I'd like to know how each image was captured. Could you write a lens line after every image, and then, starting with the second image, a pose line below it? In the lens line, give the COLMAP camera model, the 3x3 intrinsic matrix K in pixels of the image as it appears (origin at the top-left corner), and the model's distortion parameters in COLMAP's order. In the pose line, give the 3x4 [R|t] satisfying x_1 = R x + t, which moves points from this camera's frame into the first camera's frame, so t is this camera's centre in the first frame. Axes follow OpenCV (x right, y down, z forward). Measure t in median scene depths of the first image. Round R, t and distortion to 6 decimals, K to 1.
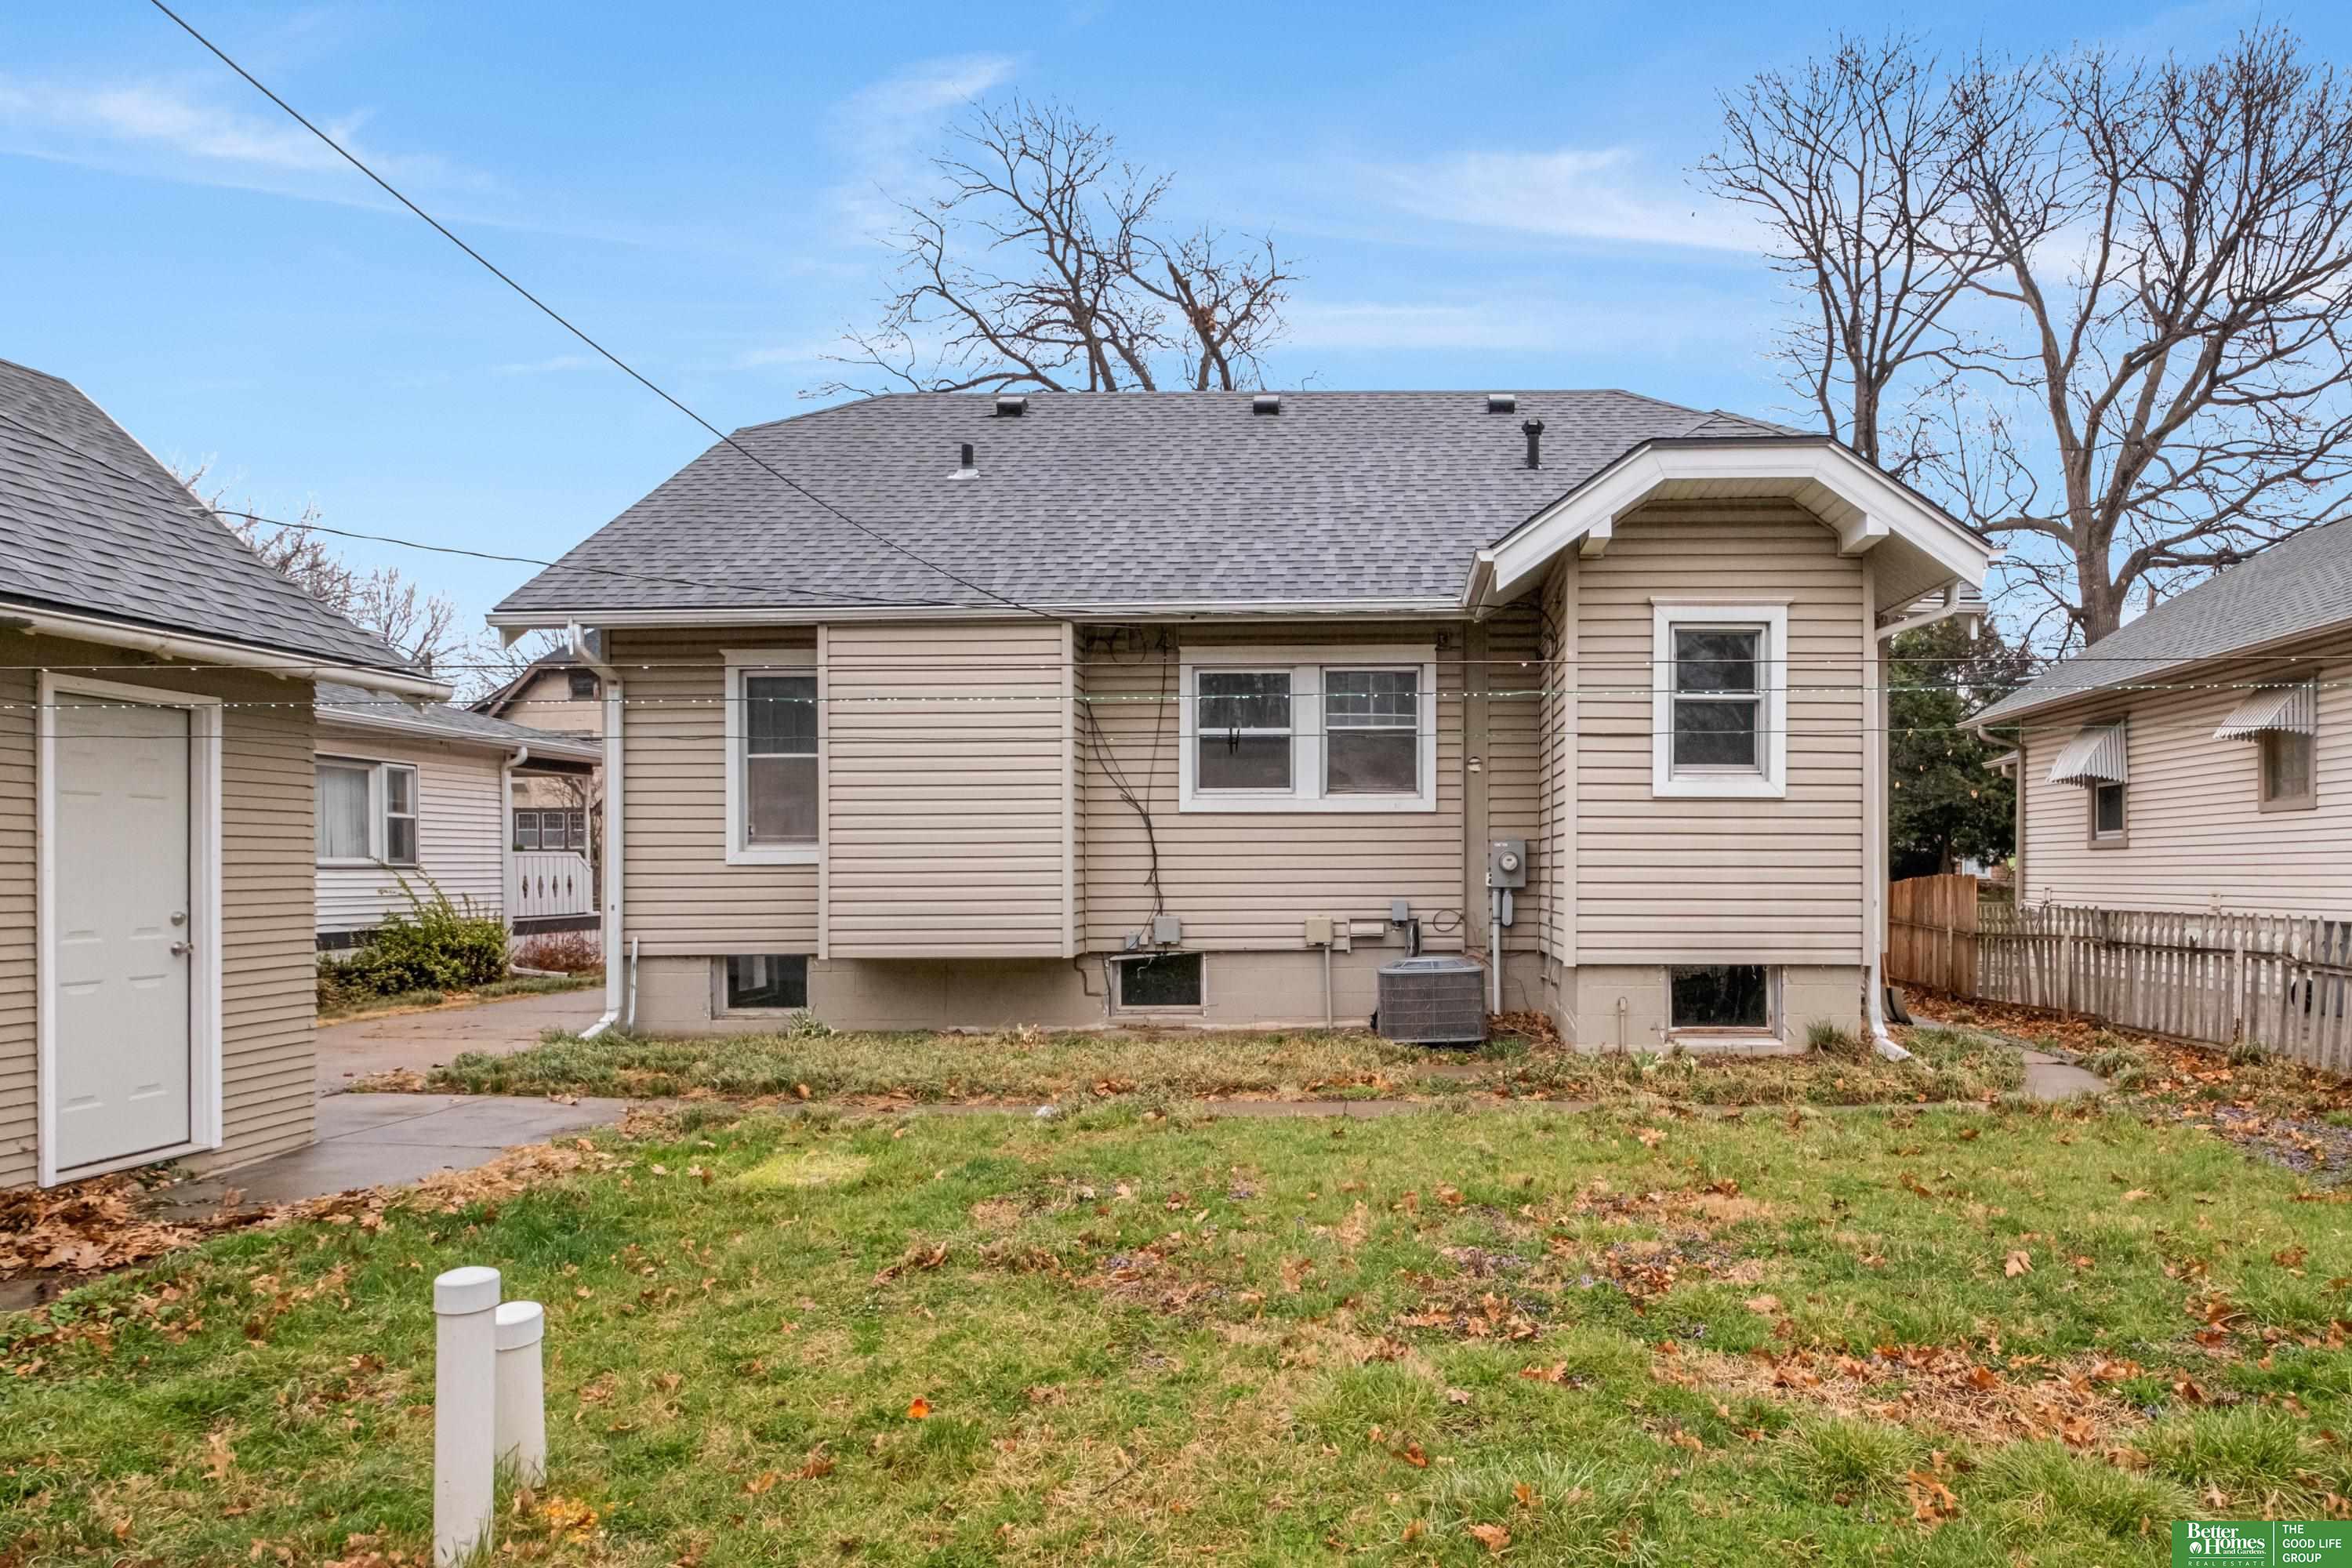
lens RADIAL K [[1371.0, 0, 1175.9], [0, 1371.0, 899.0], [0, 0, 1]] dist [-0.003717, 0.000280]
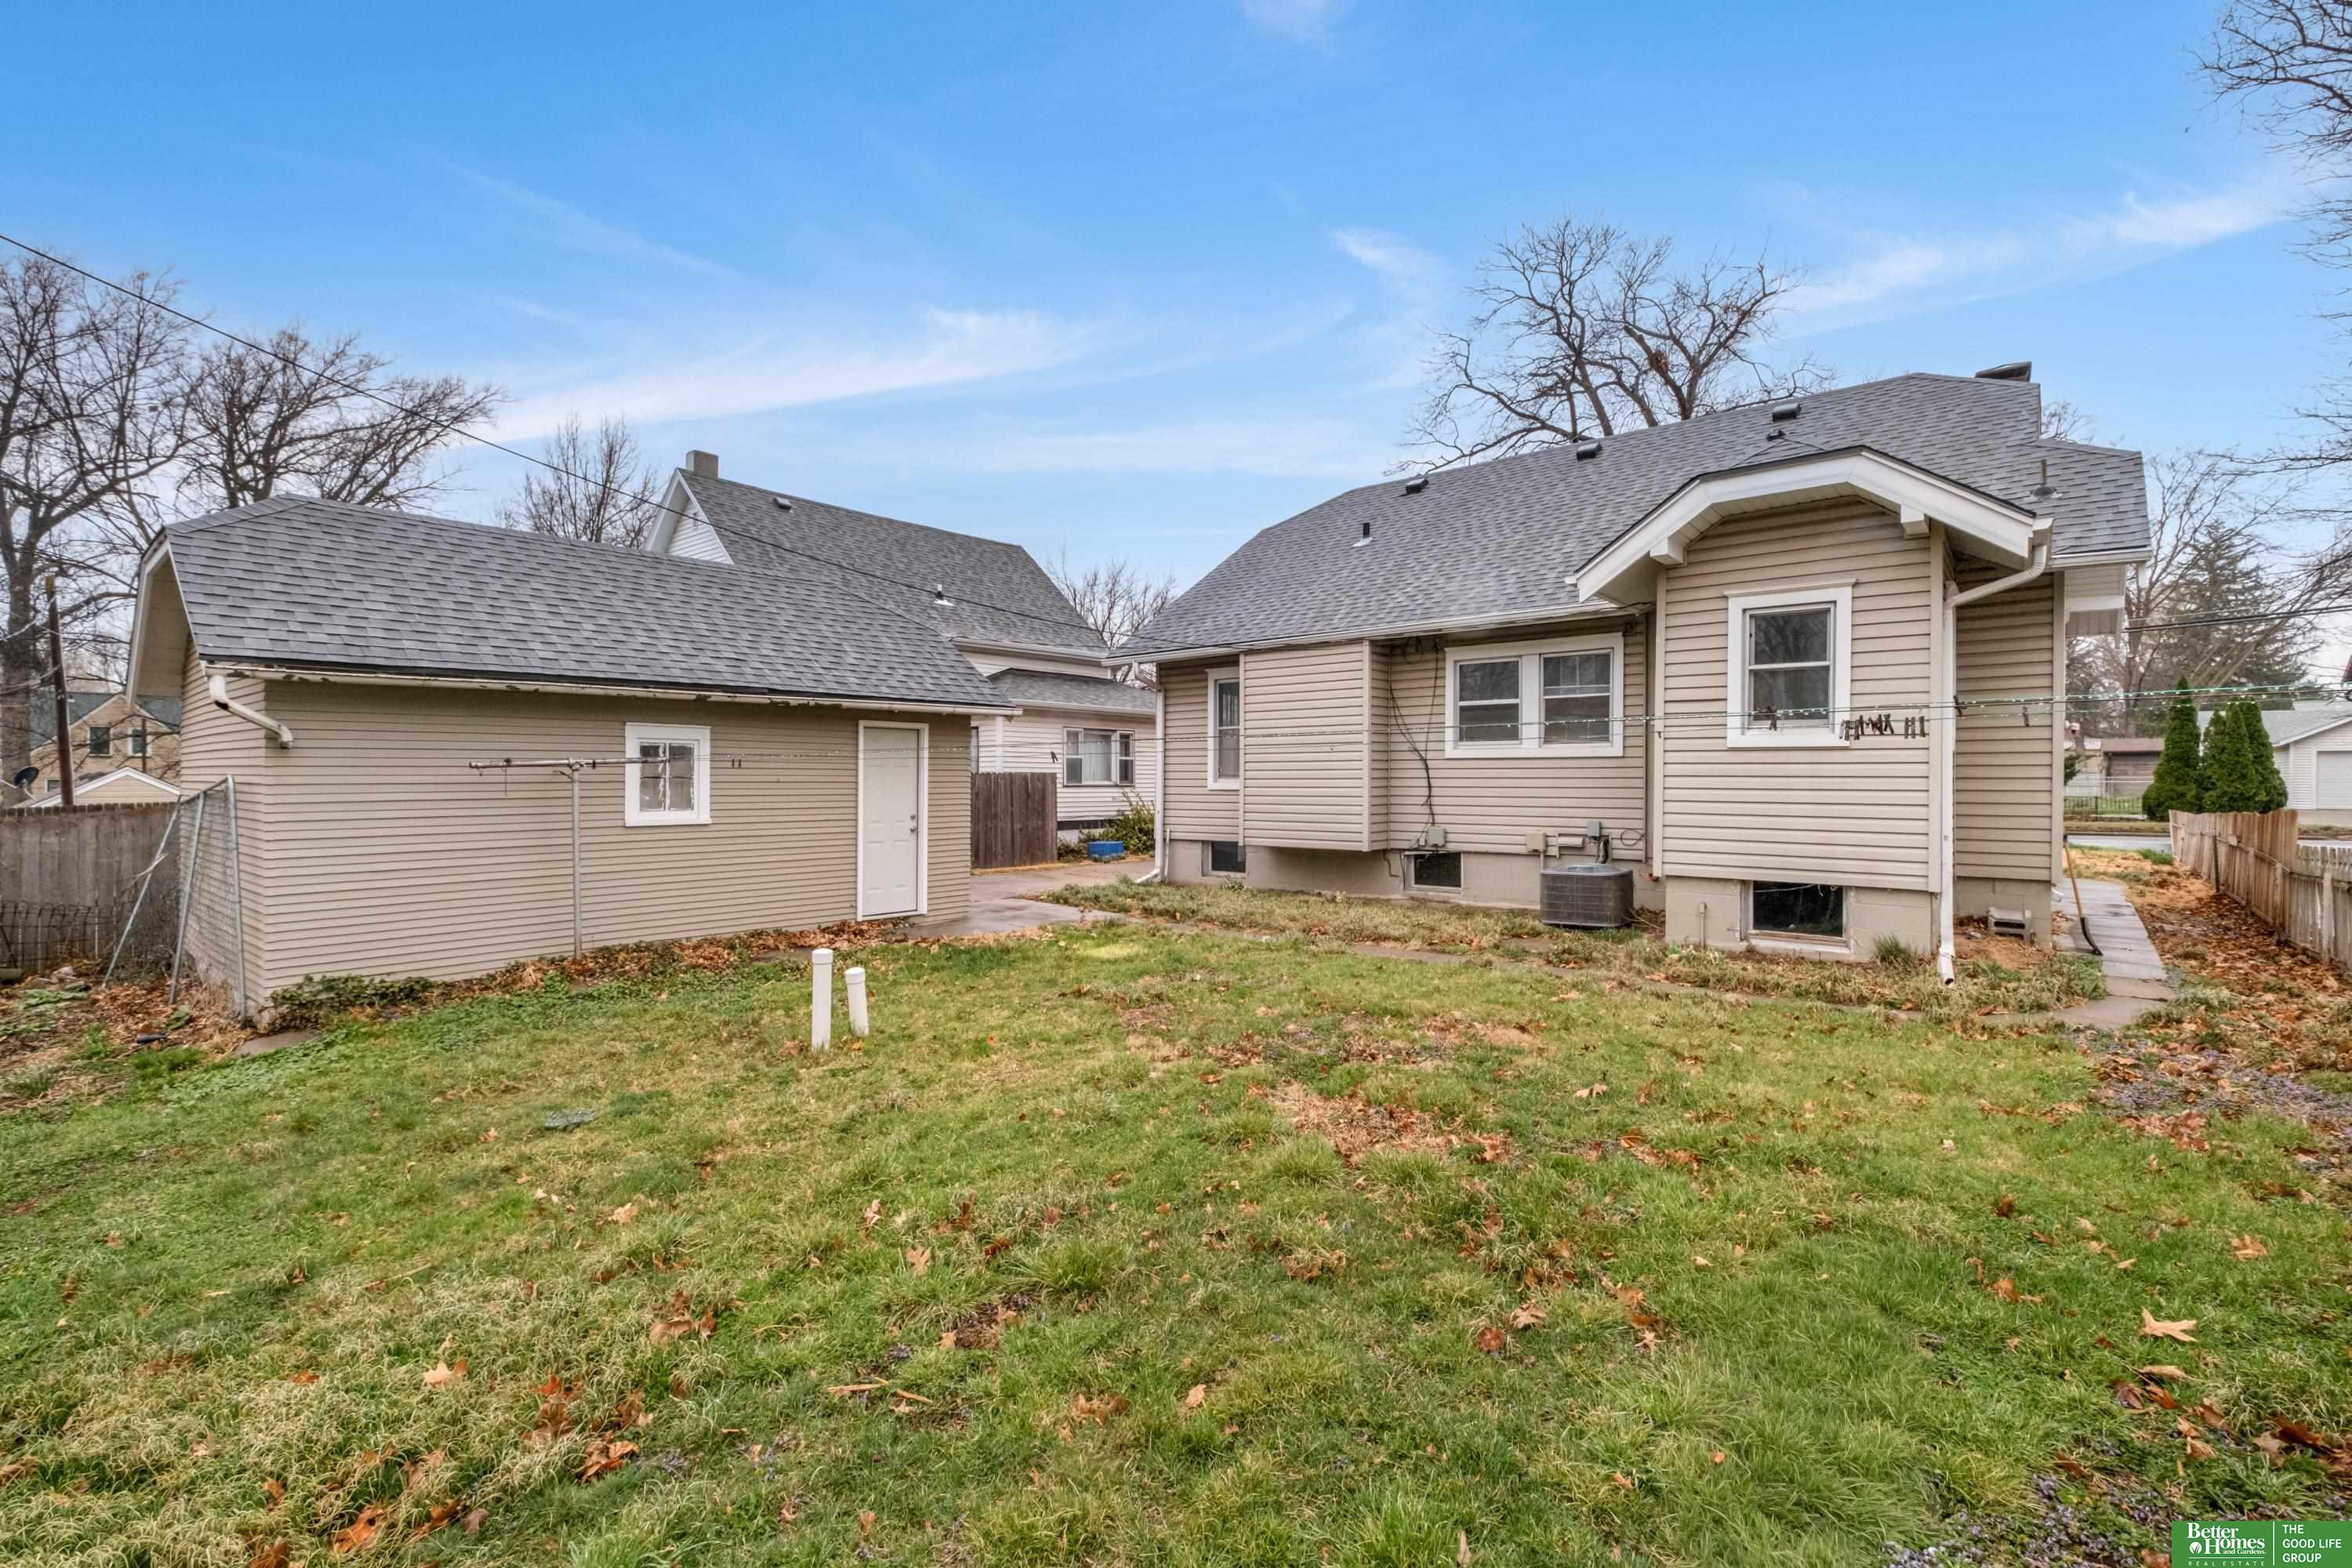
lens RADIAL K [[1060.5, 0, 1176.0], [0, 1060.5, 784.0], [0, 0, 1]] dist [-0.000771, -0.000055]
pose [[0.762410, 0.007480, -0.647051, 0.530086], [-0.013082, 0.999907, -0.003855, -0.026610], [0.646962, 0.011404, 0.762437, -0.075979]]
